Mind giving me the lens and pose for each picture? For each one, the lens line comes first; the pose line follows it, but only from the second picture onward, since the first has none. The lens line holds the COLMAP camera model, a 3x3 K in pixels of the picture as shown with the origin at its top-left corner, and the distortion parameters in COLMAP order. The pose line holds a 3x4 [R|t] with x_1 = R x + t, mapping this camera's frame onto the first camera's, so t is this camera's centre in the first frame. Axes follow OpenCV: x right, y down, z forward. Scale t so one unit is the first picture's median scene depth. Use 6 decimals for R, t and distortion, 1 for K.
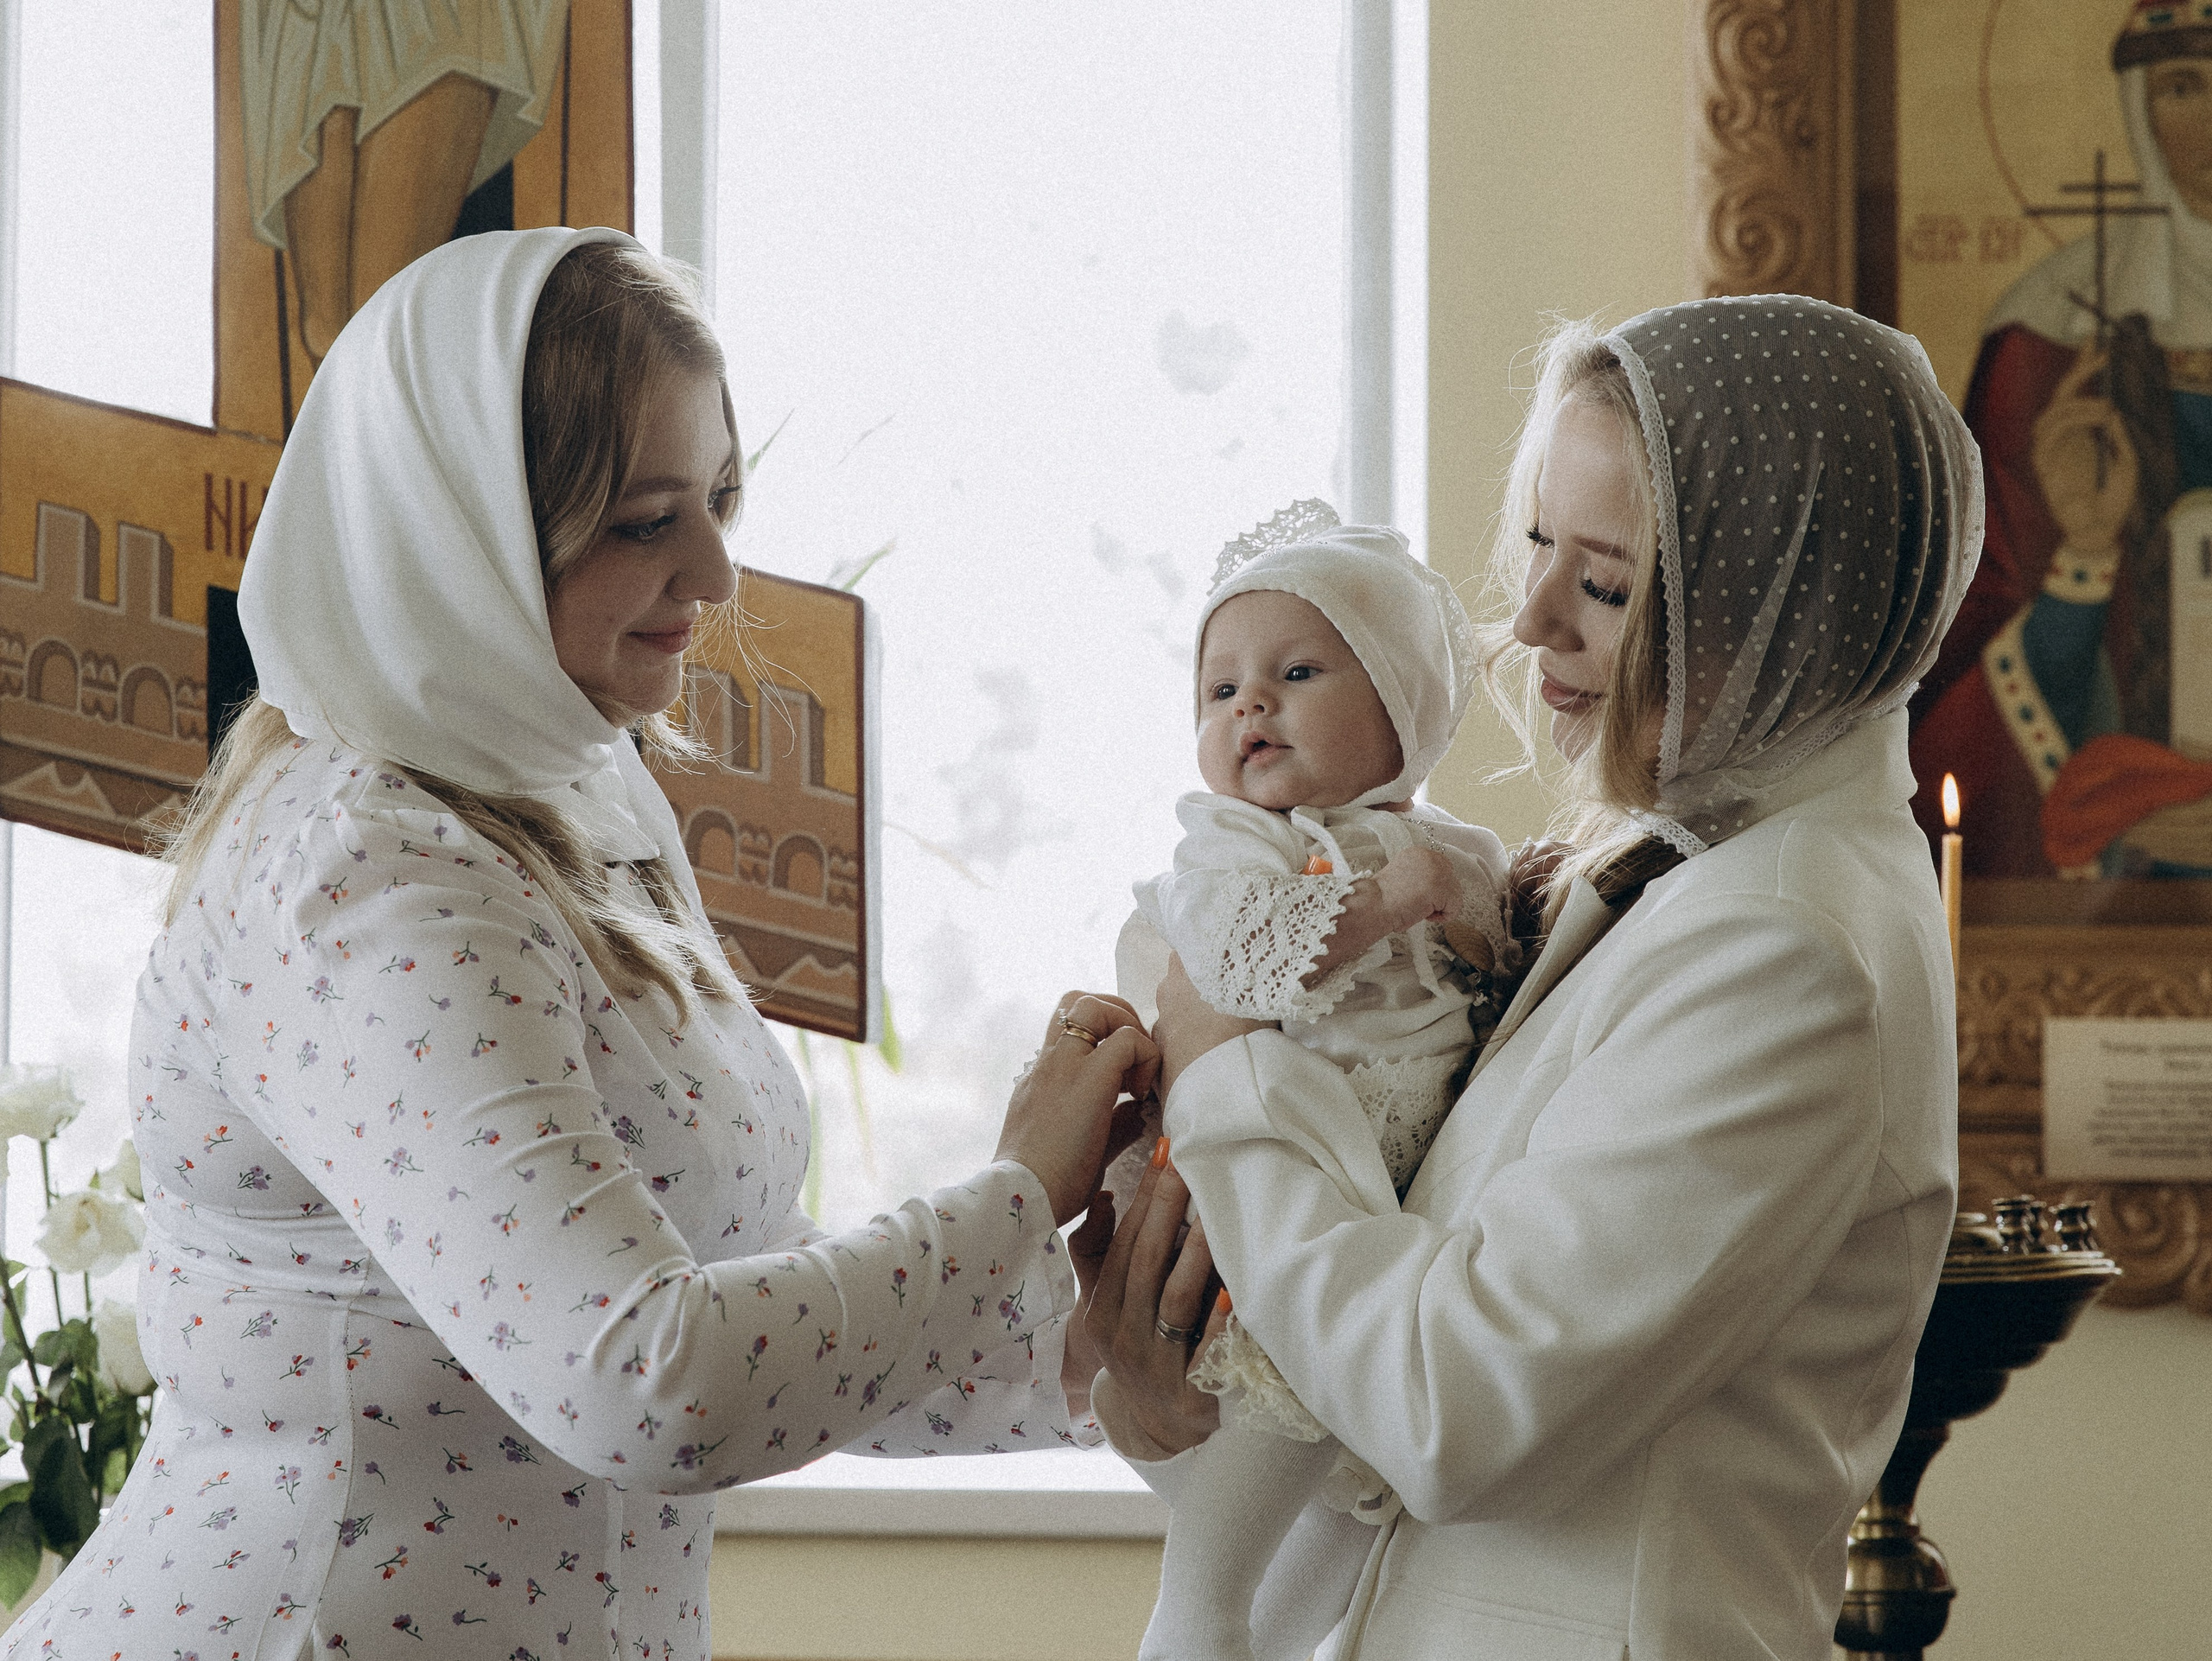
lens RADIAL K [[5351.6, 0, 1106.0], [0, 5351.6, 830.5], [0, 0, 1]] dist [-0.023622, -0.808014]
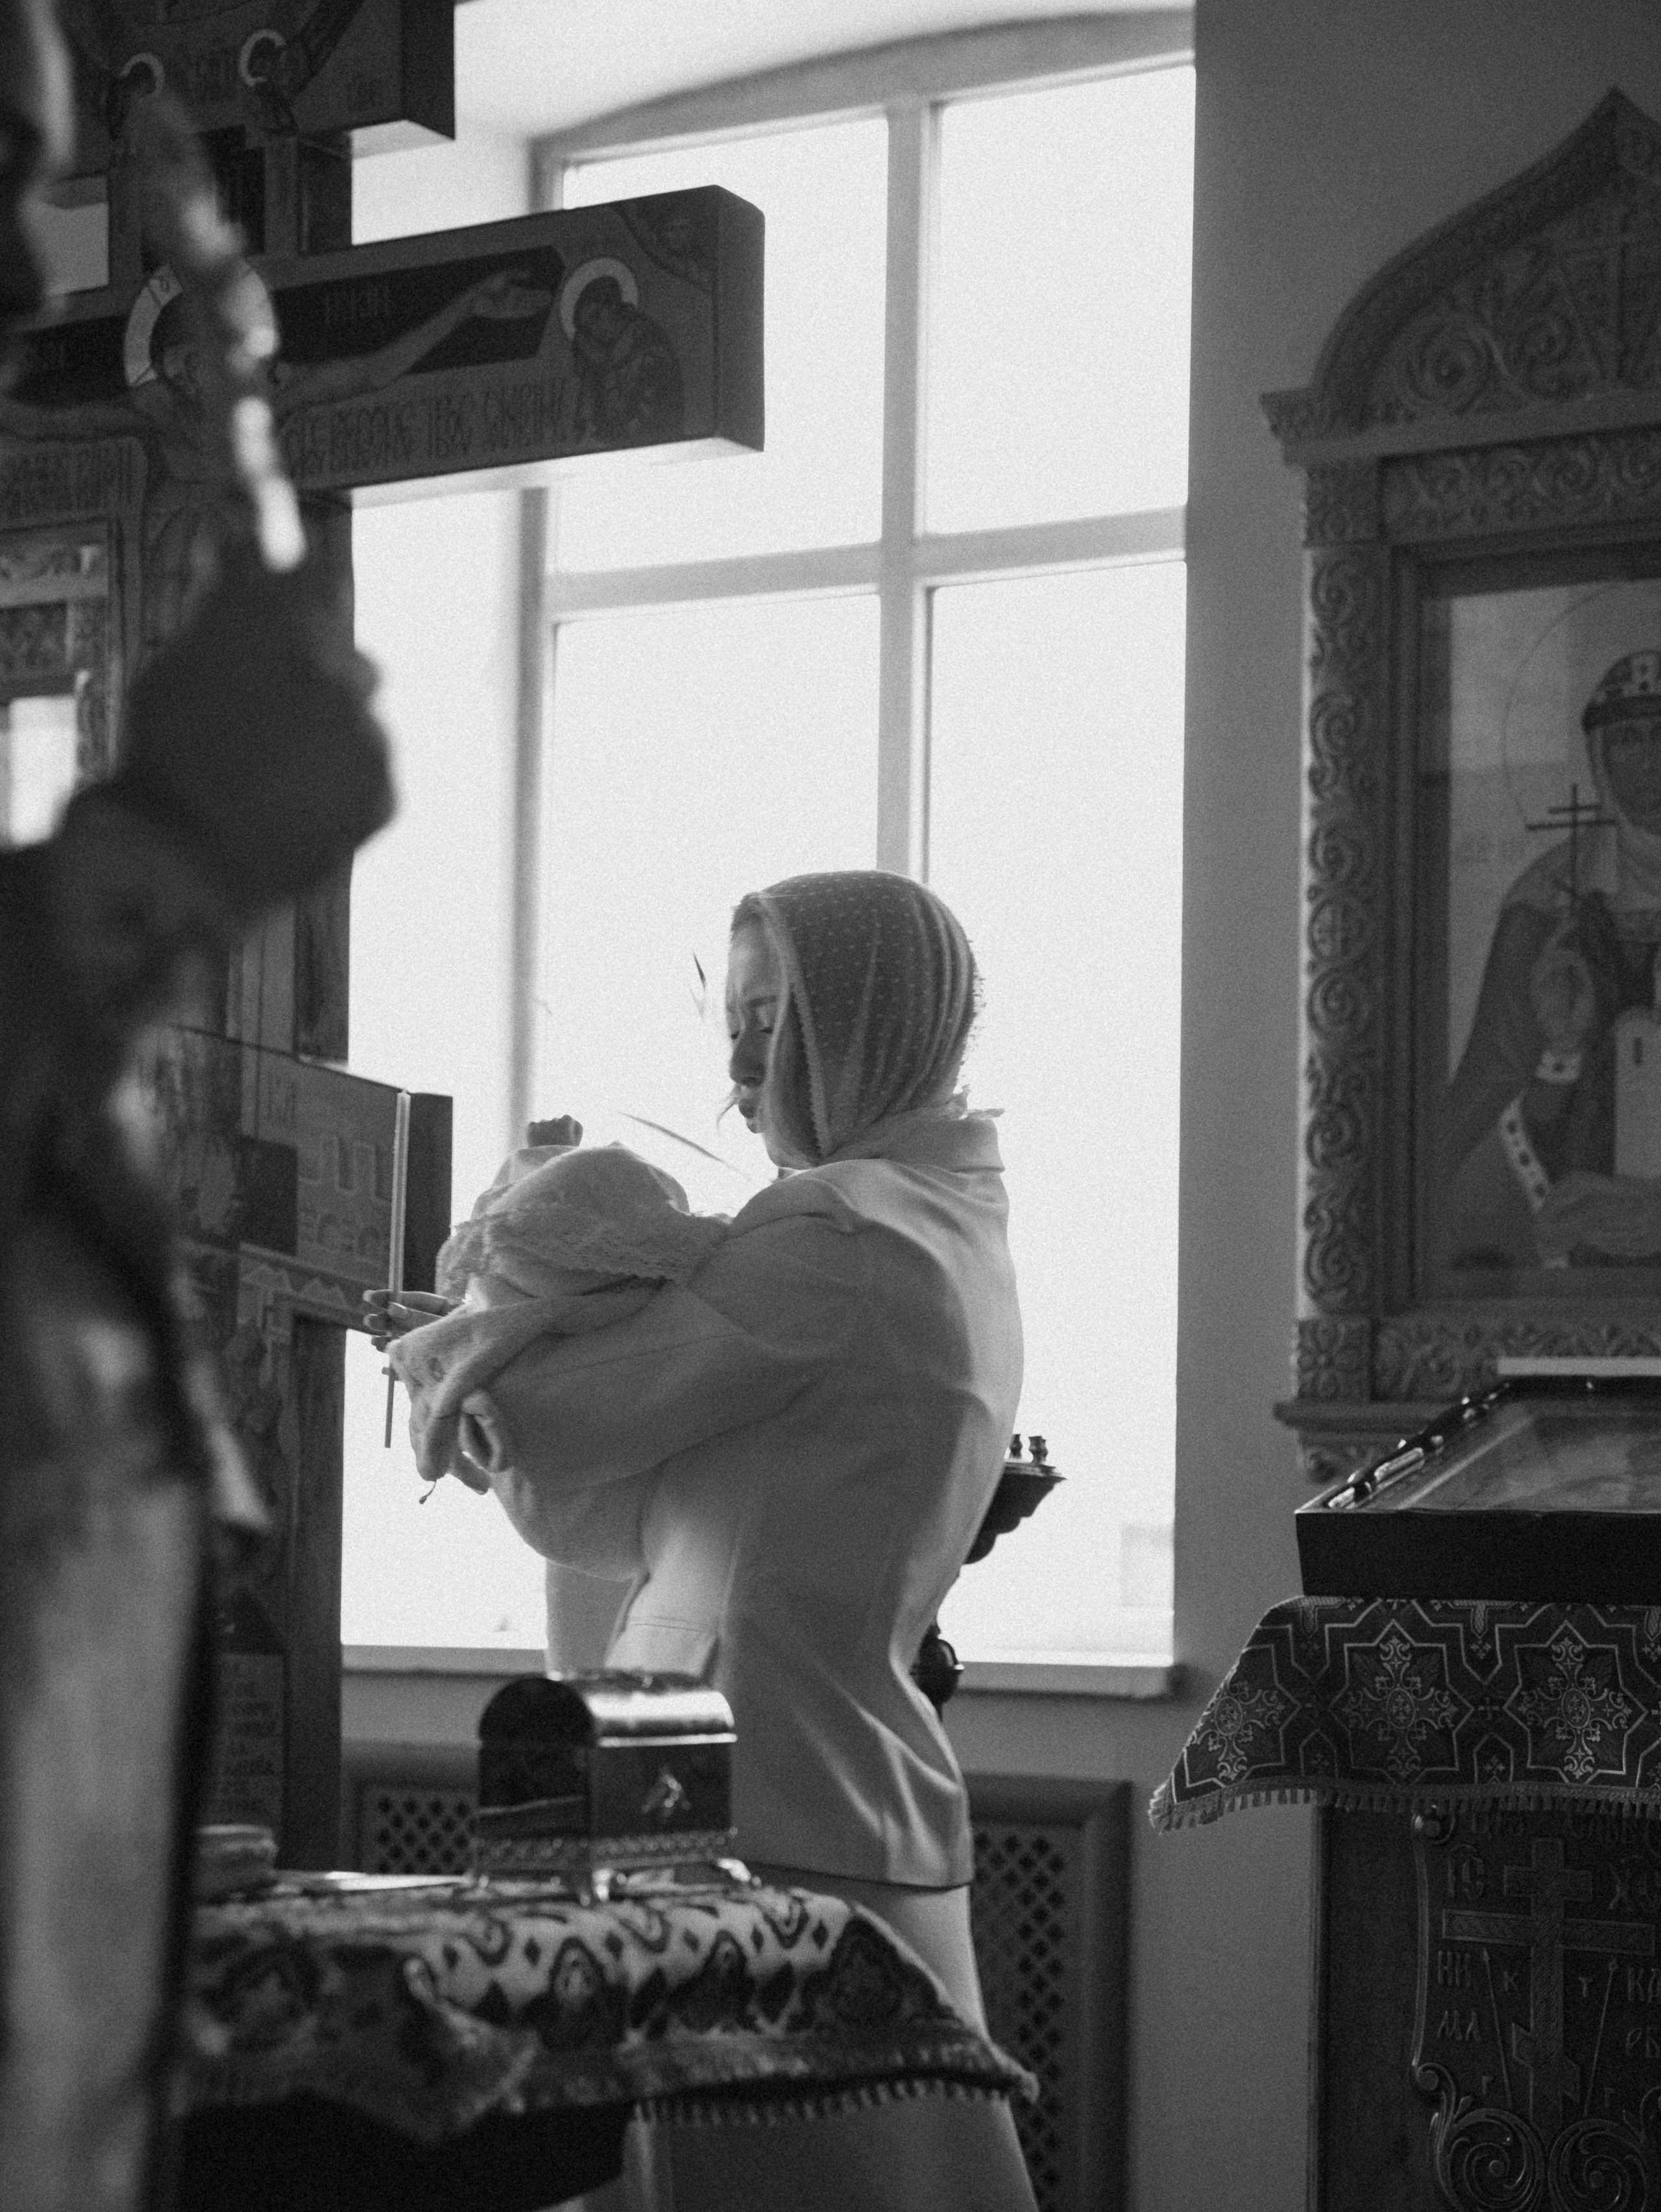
lens RADIAL K [[5351.7, 0, 830.5], [0, 5351.7, 1106.0], [0, 0, 1]] dist [-0.023622, -0.808014]
pose [[0.896302, -0.025944, -0.442684, 0.682709], [0.003623, 0.998682, -0.051194, 0.040824], [0.443429, 0.044281, 0.895215, -0.451878]]
